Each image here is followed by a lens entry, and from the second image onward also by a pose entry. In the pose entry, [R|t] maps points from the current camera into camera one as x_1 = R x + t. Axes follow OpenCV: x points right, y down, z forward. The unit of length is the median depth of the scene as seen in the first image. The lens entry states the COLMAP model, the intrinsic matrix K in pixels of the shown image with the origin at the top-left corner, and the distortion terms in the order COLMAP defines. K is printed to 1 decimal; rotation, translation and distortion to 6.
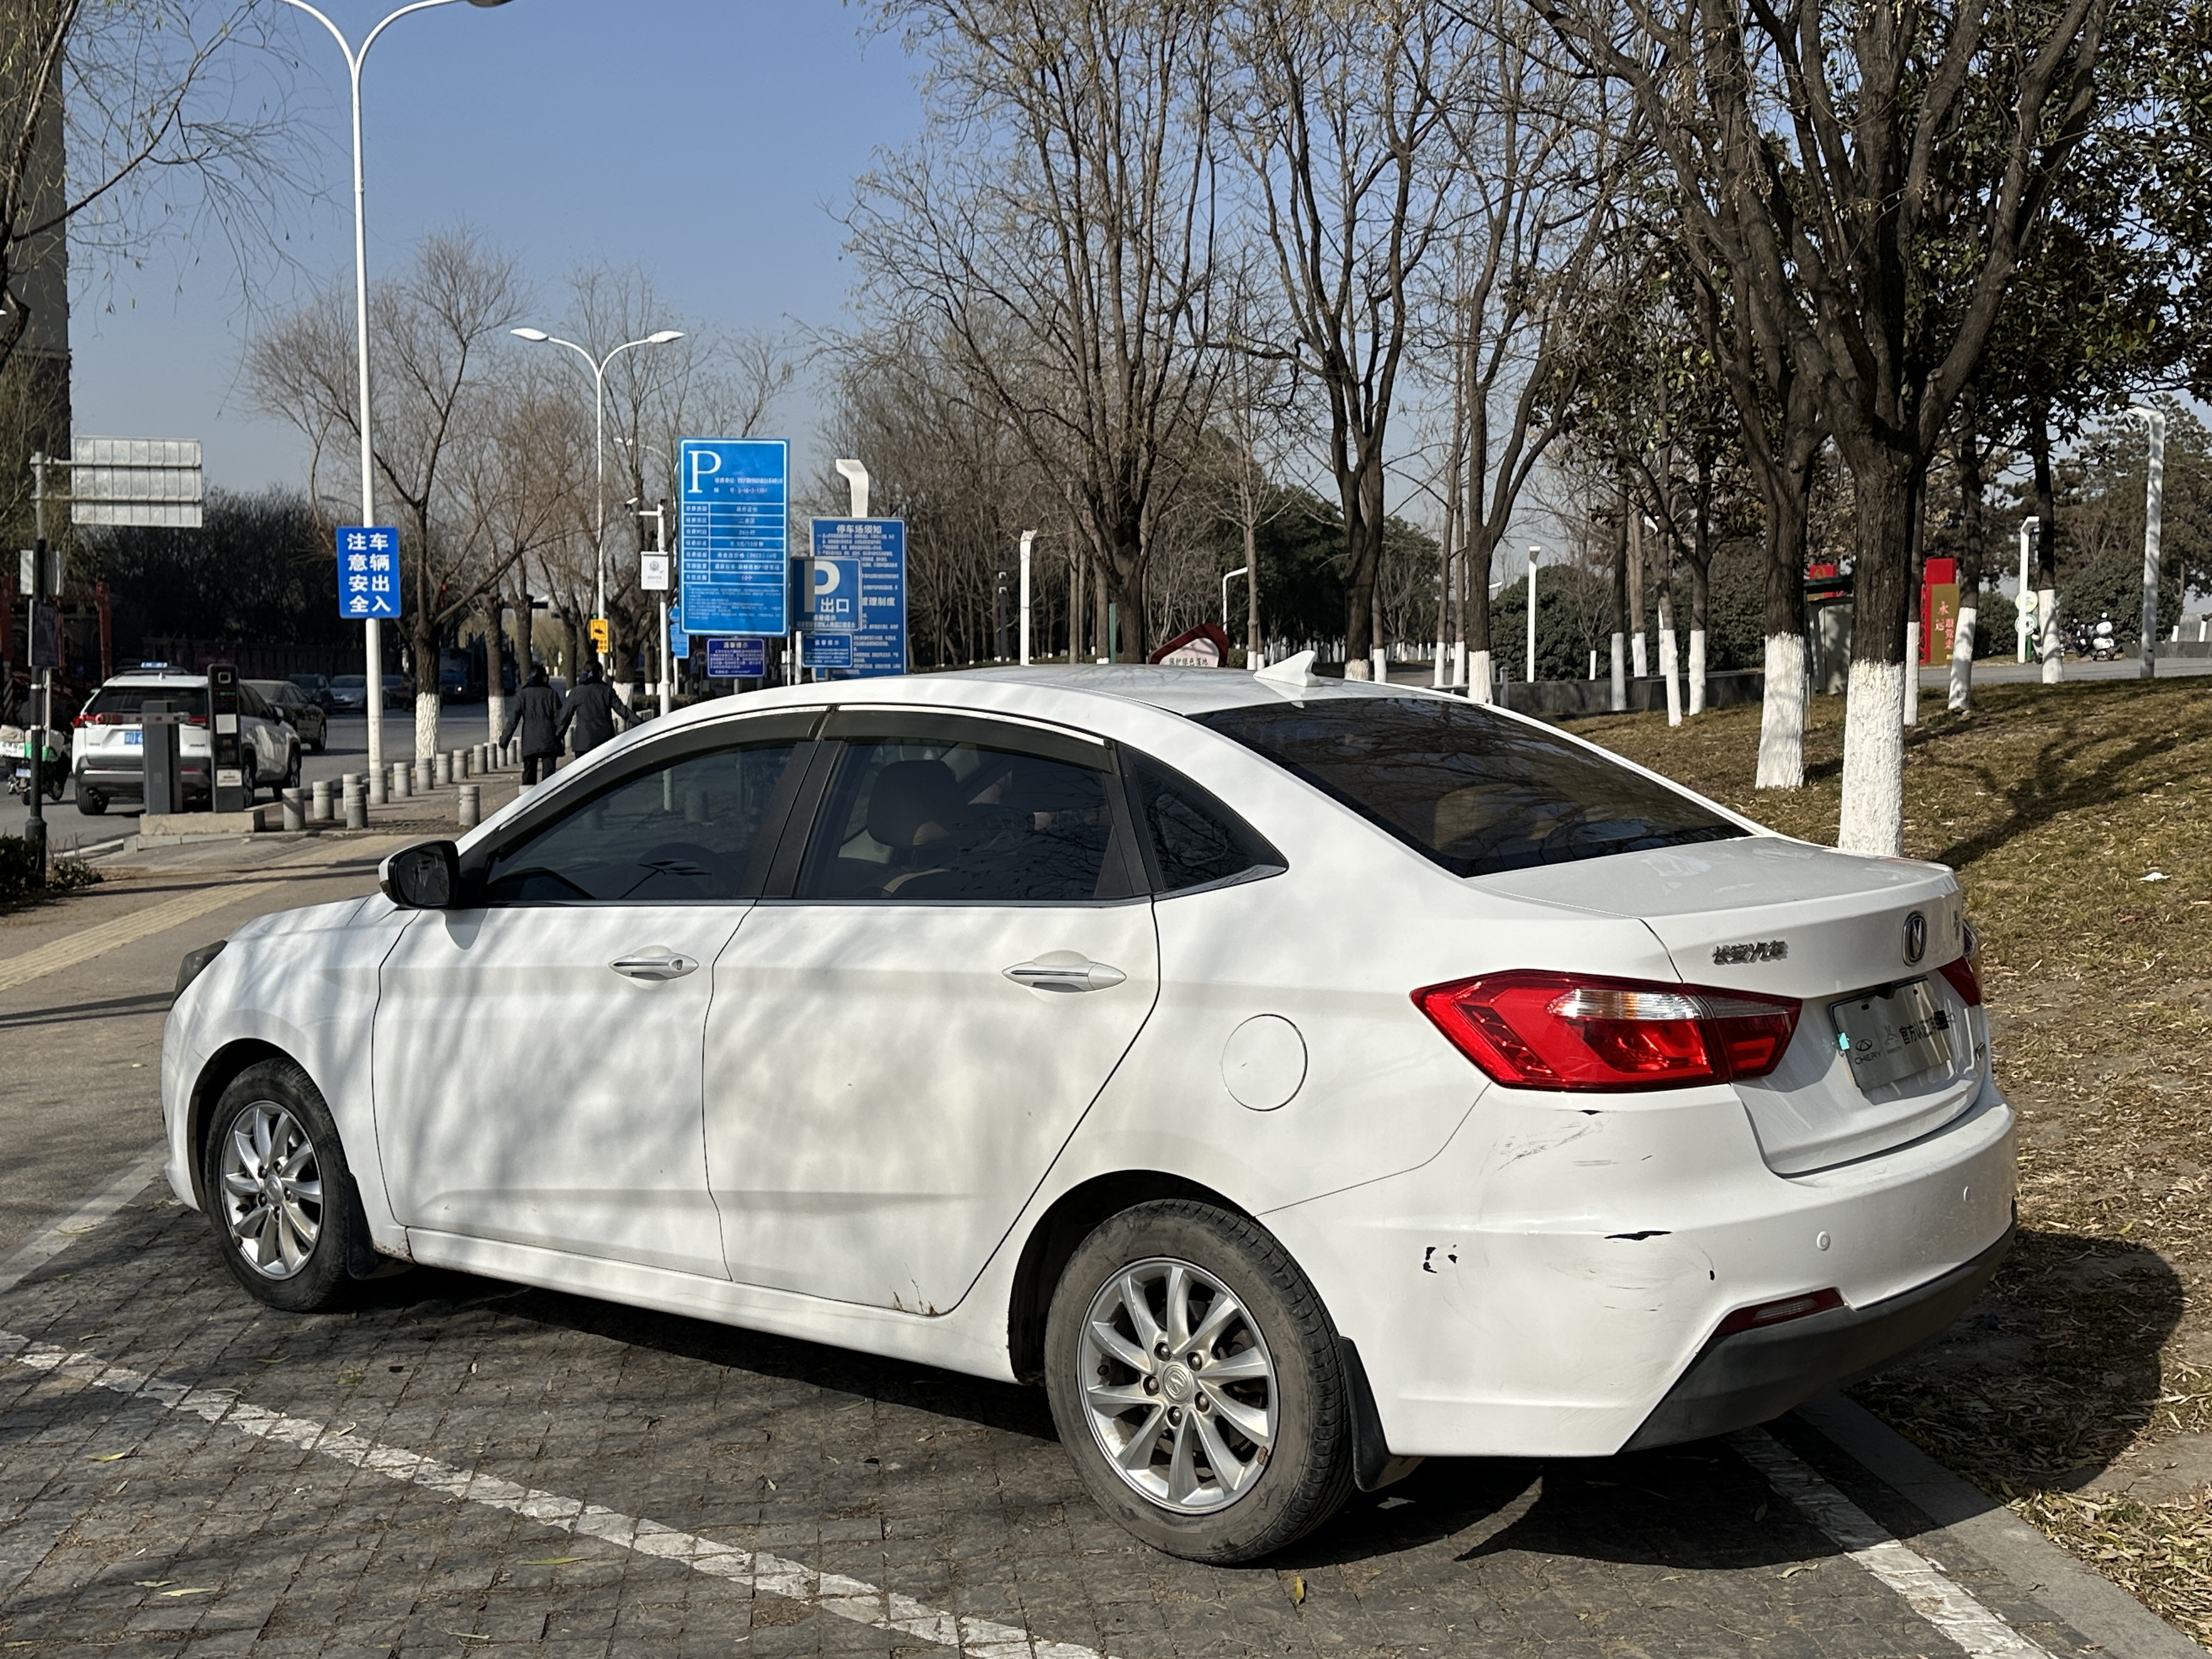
lens RADIAL K [[2376.0, 0, 1111.8], [0, 2376.0, 816.4], [0, 0, 1]] dist [0.219364, -0.492123]
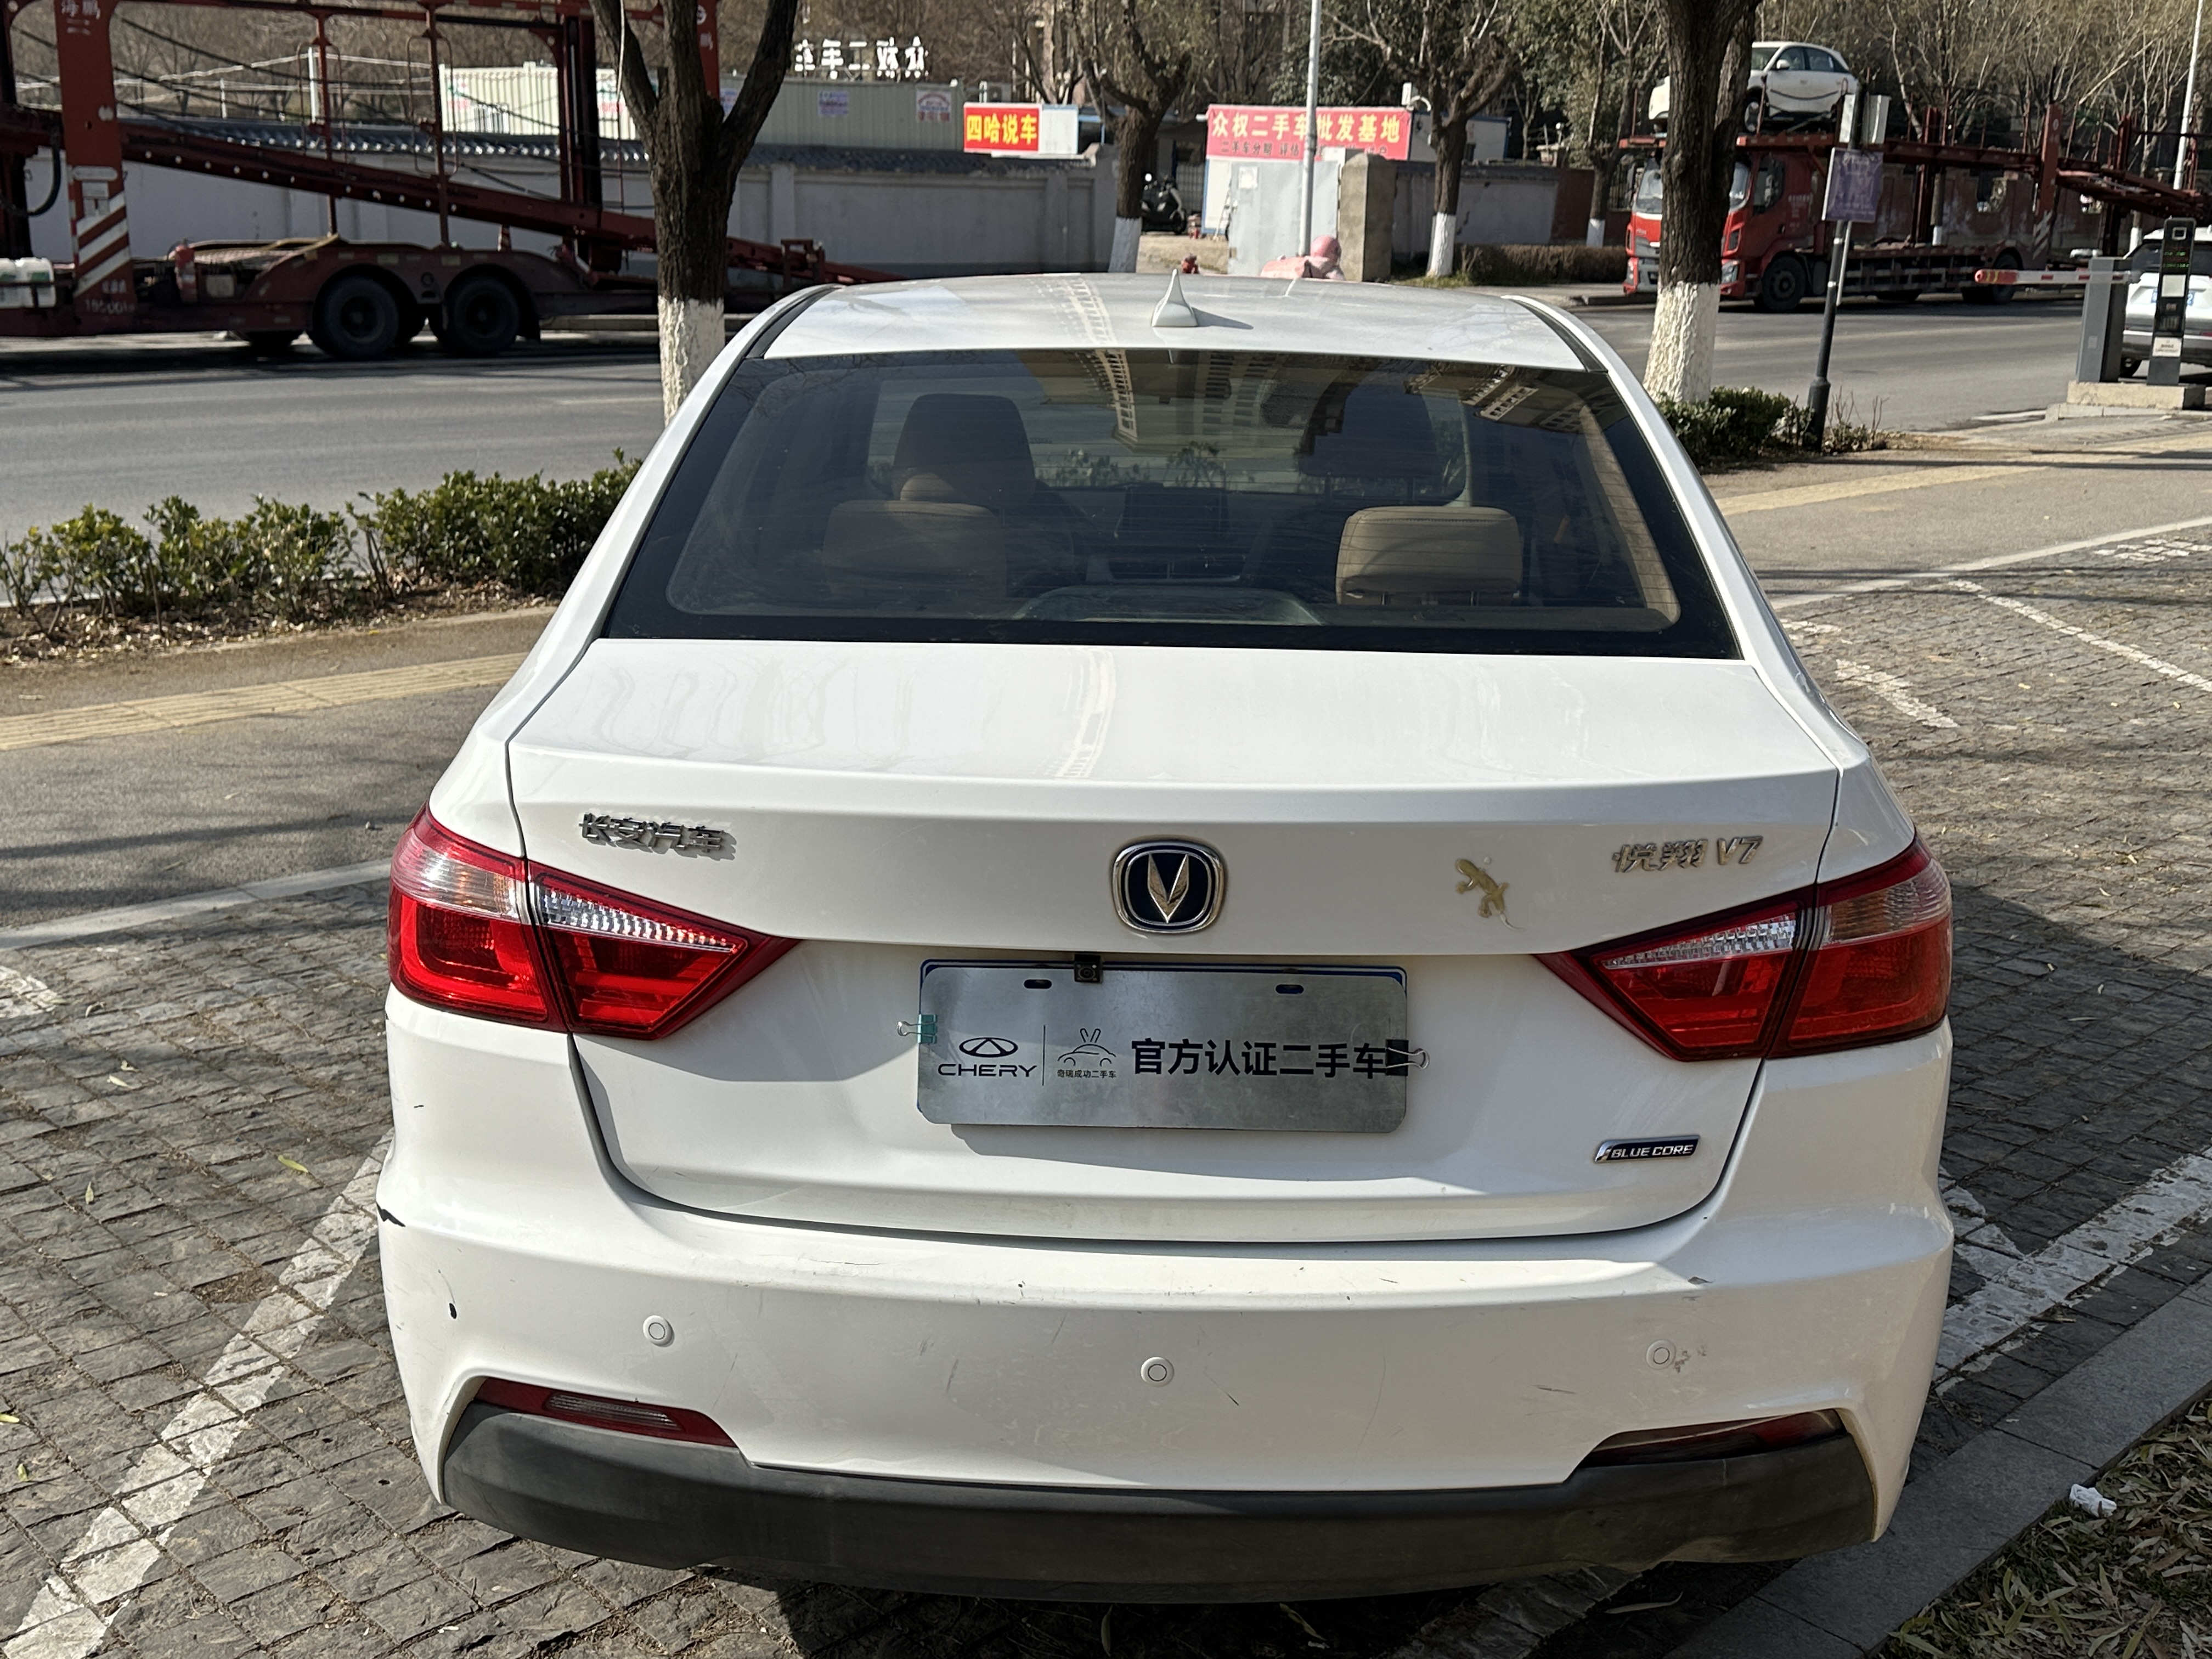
lens RADIAL K [[2376.0, 0, 1111.8], [0, 2376.0, 816.4], [0, 0, 1]] dist [0.219364, -0.492123]
pose [[0.606302, 0.216666, -0.765150, 0.619383], [-0.073276, 0.973296, 0.217542, -0.066415], [0.791852, -0.075829, 0.605988, 0.581491]]
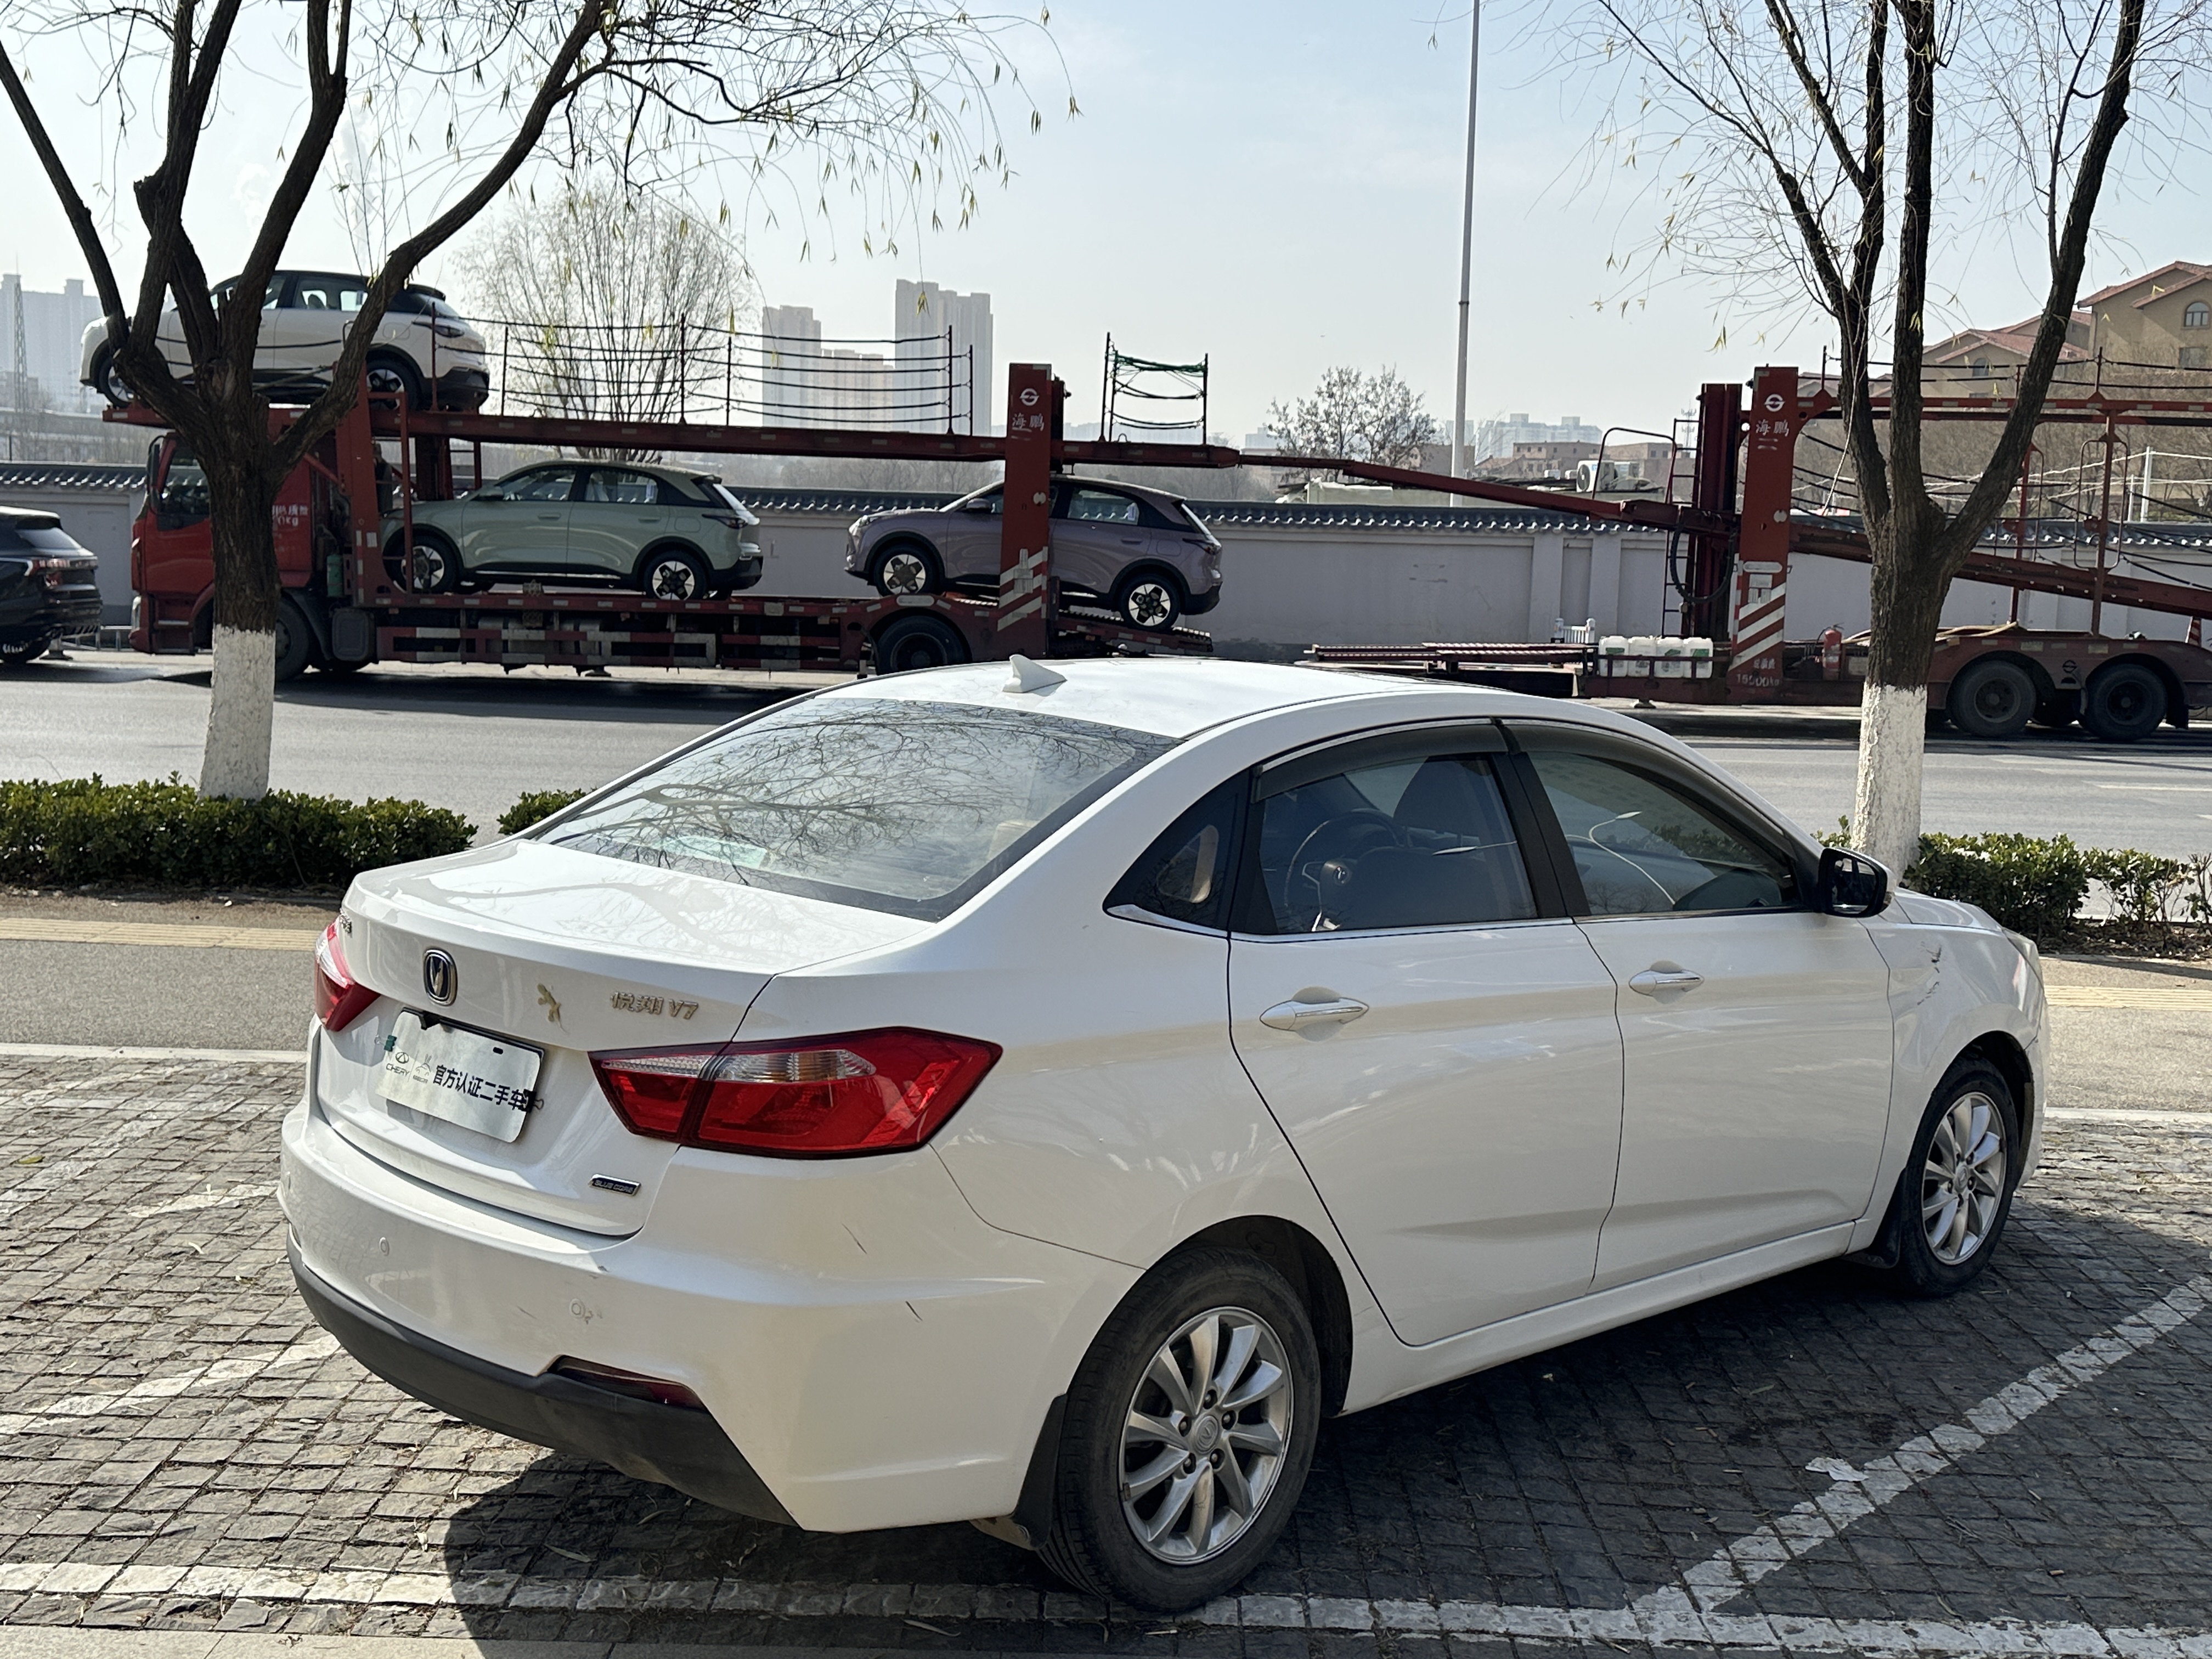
lens RADIAL K [[2376.0, 0, 1111.8], [0, 2376.0, 816.4], [0, 0, 1]] dist [0.219364, -0.492123]
pose [[-0.135445, 0.120998, -0.983369, 1.052345], [-0.089866, 0.986924, 0.133813, -0.139932], [0.986701, 0.106496, -0.122800, 1.184500]]
